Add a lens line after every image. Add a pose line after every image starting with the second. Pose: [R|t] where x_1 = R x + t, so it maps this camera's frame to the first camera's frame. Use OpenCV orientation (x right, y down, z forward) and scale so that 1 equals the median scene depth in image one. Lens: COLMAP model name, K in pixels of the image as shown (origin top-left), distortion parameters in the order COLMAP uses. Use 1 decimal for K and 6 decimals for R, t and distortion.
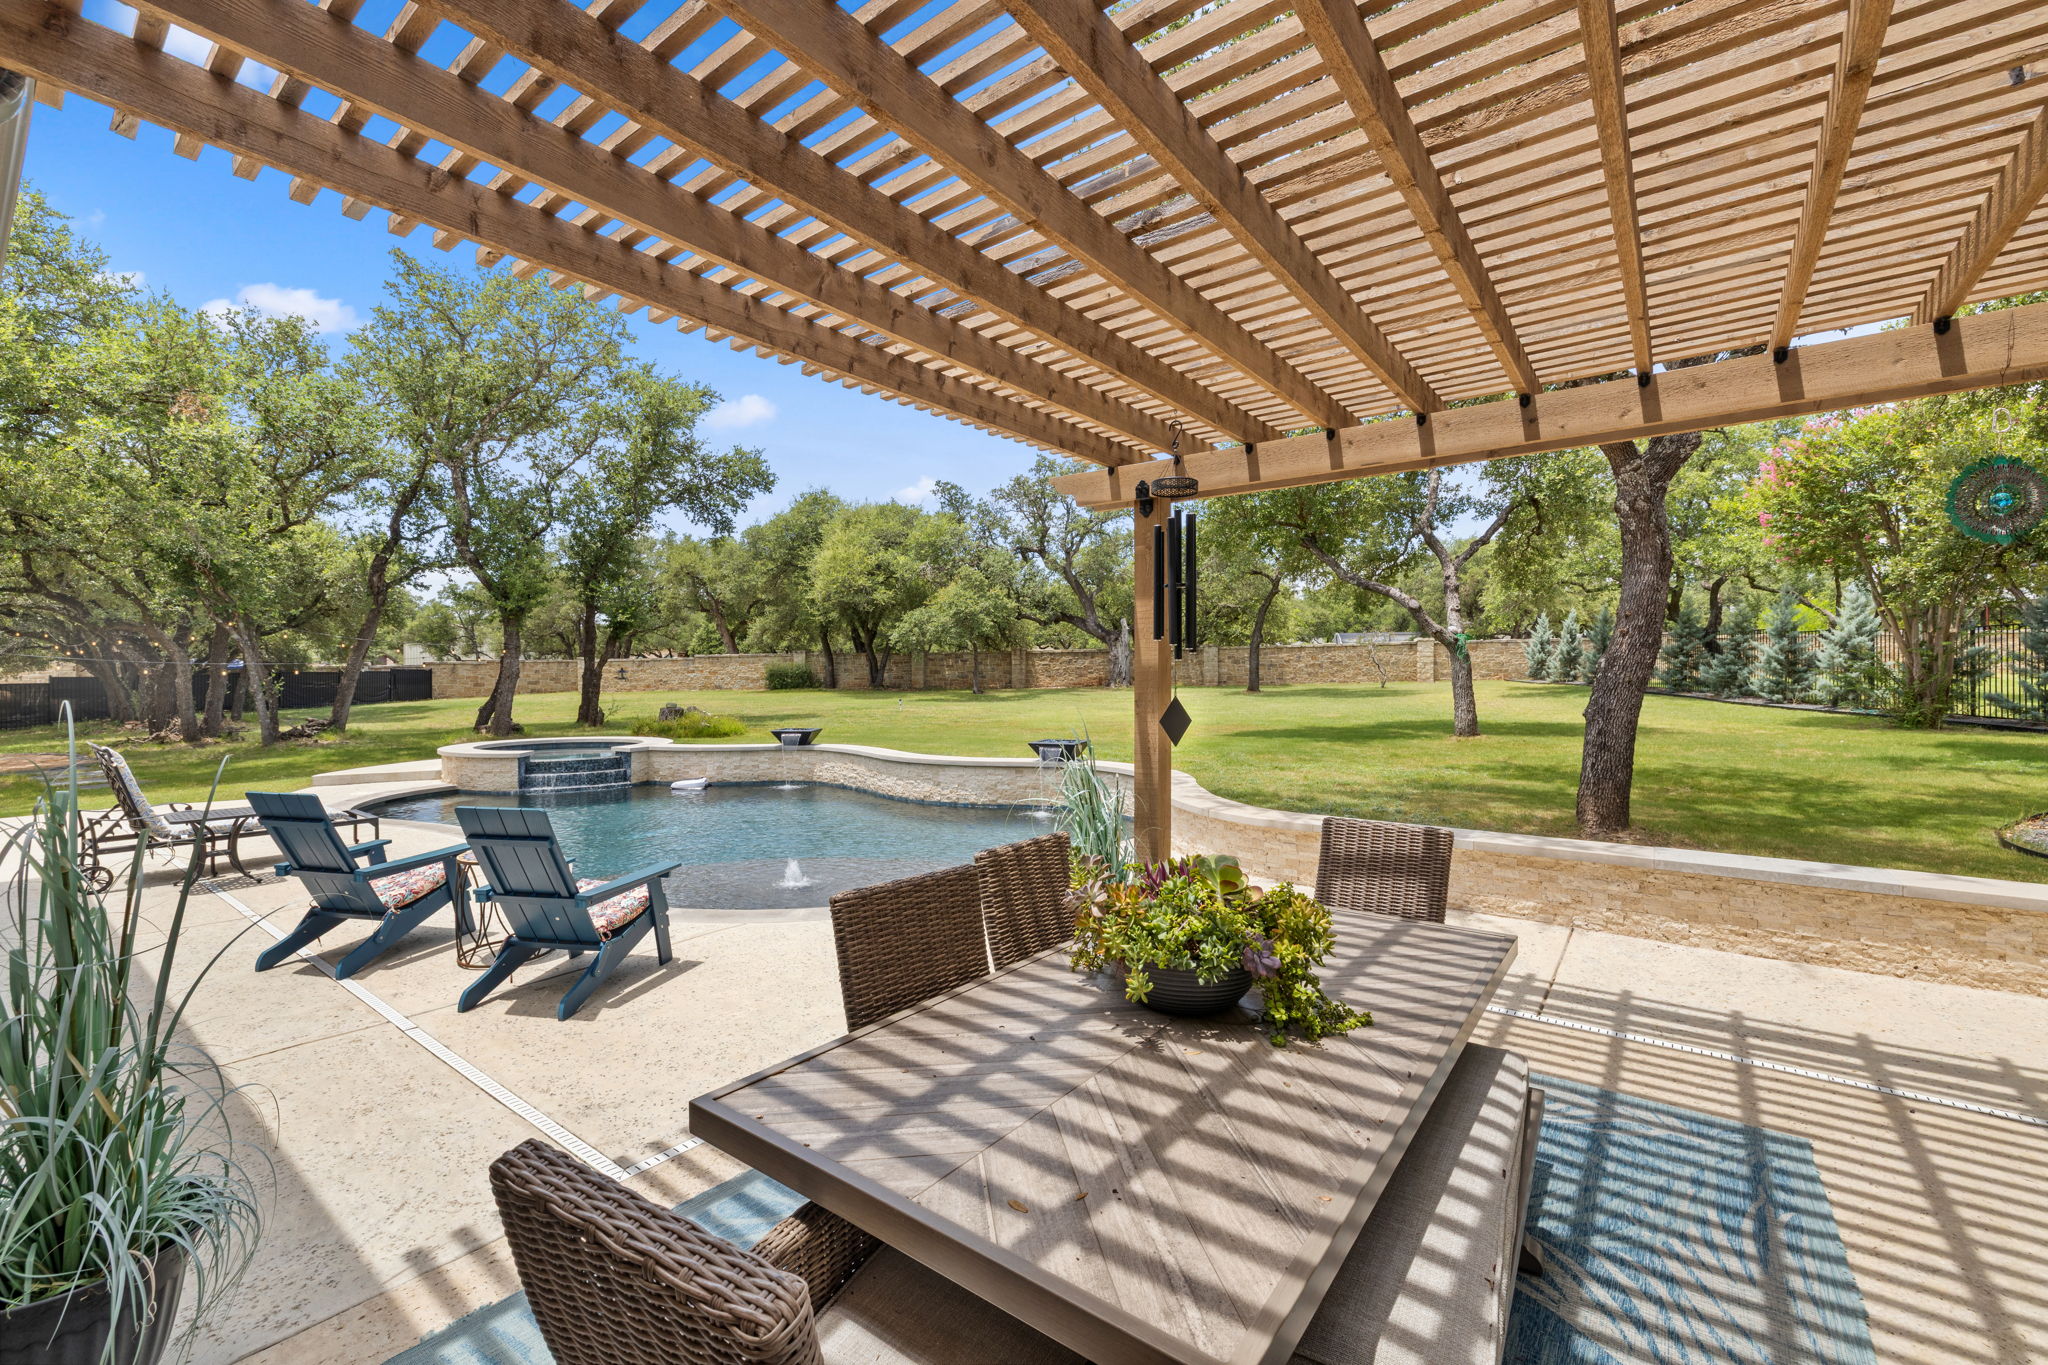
lens RADIAL K [[856.3, 0, 1010.8], [0, 856.3, 663.3], [0, 0, 1]] dist [-0.000774, -0.000352]
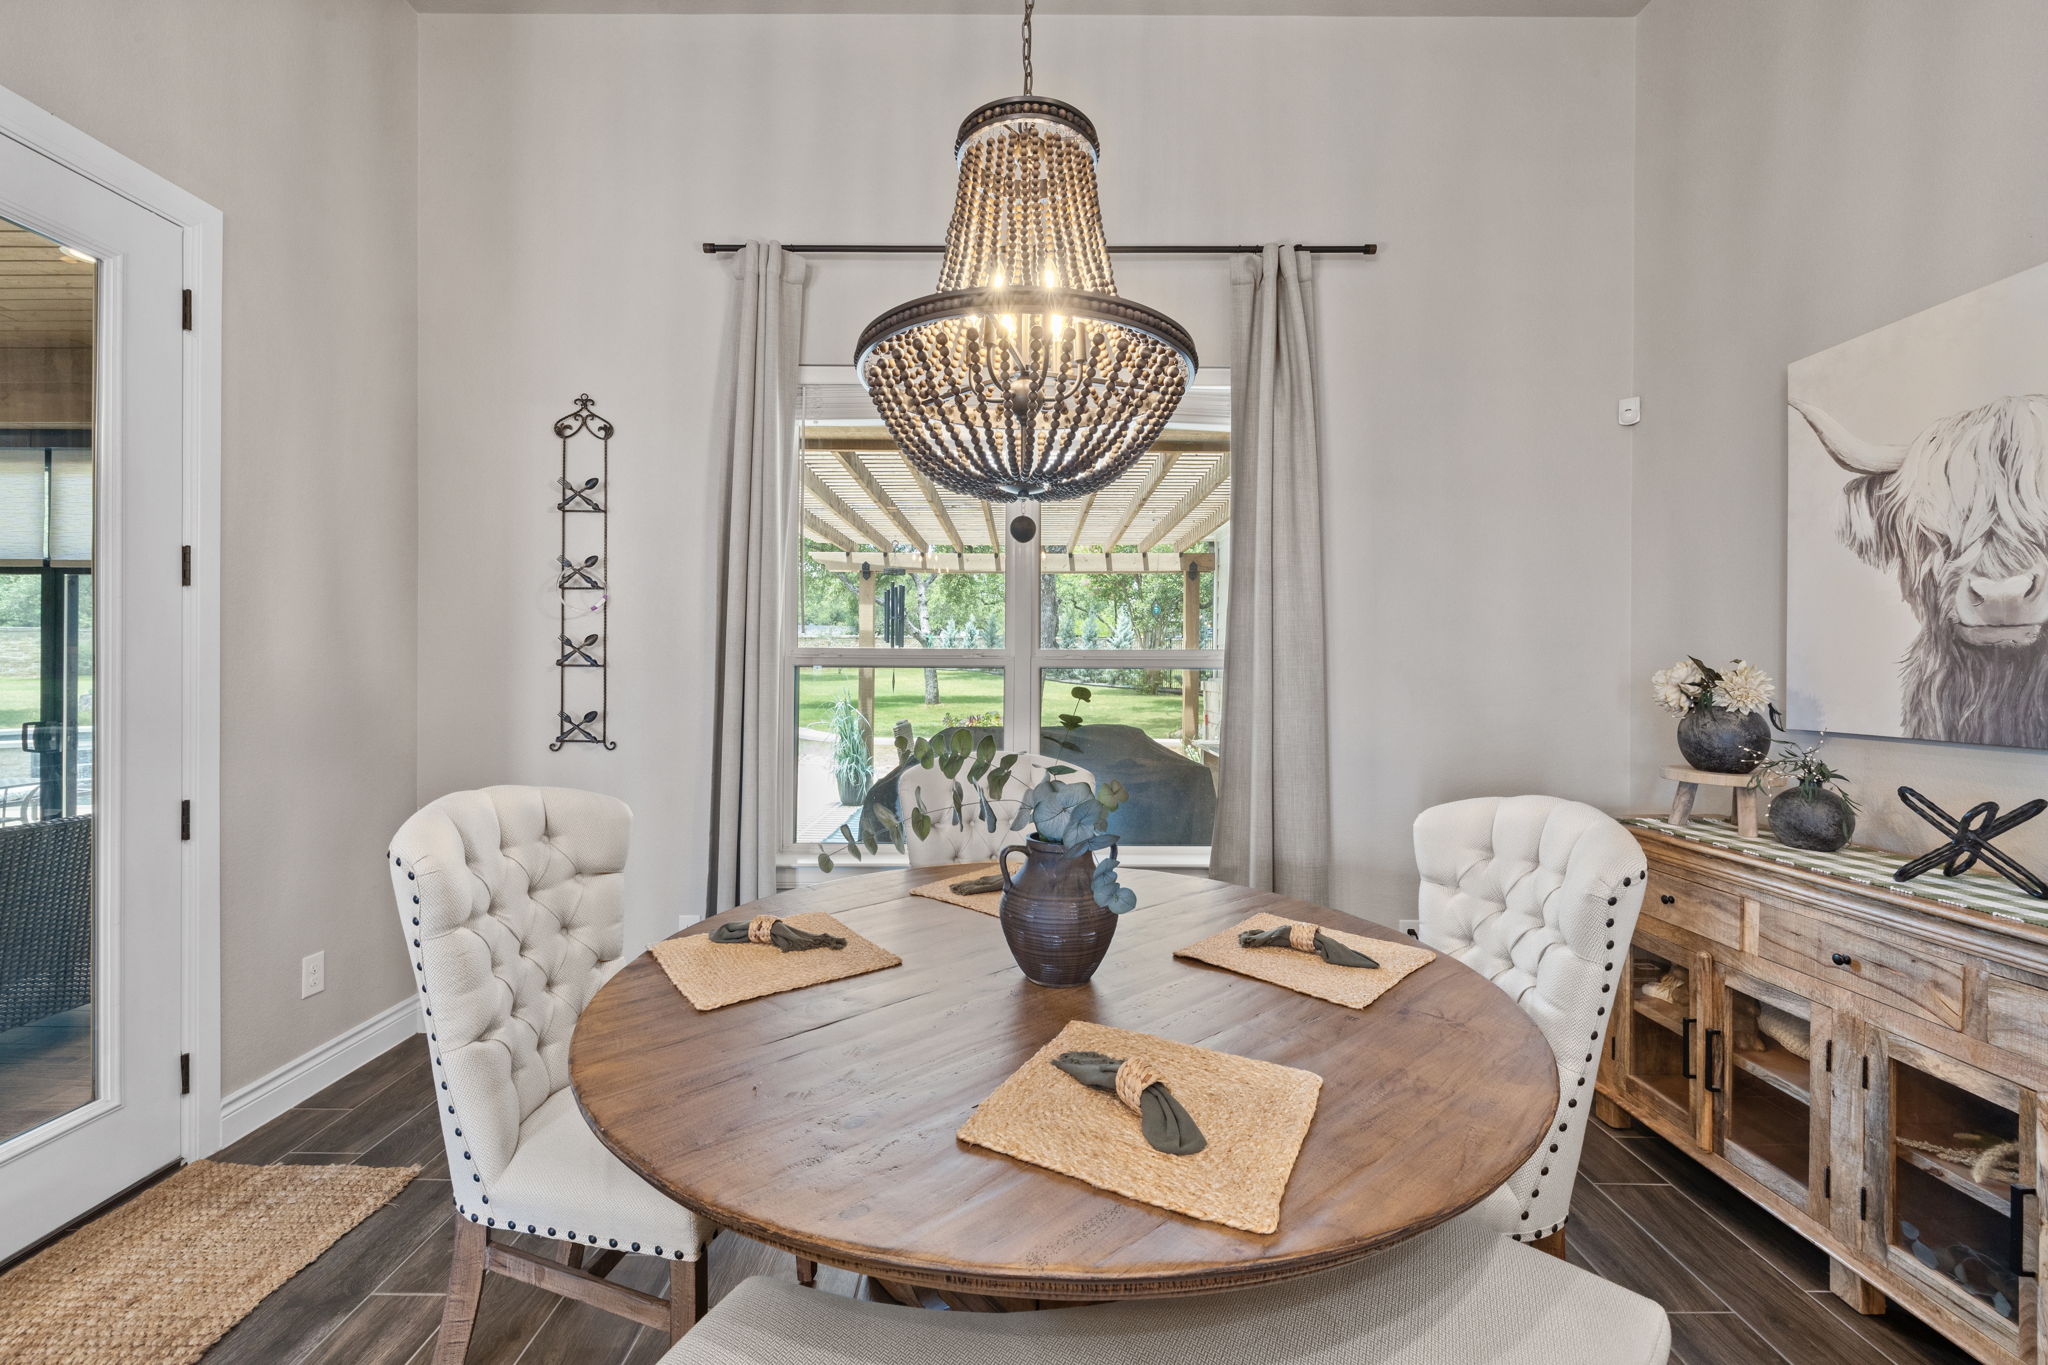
lens RADIAL K [[856.3, 0, 1023.8], [0, 856.3, 662.8], [0, 0, 1]] dist [-0.000774, -0.000352]
pose [[0.787297, 0.007343, 0.616531, -0.242571], [-0.015045, 0.999860, 0.007304, 0.000286], [-0.616391, -0.015026, 0.787297, -0.244656]]
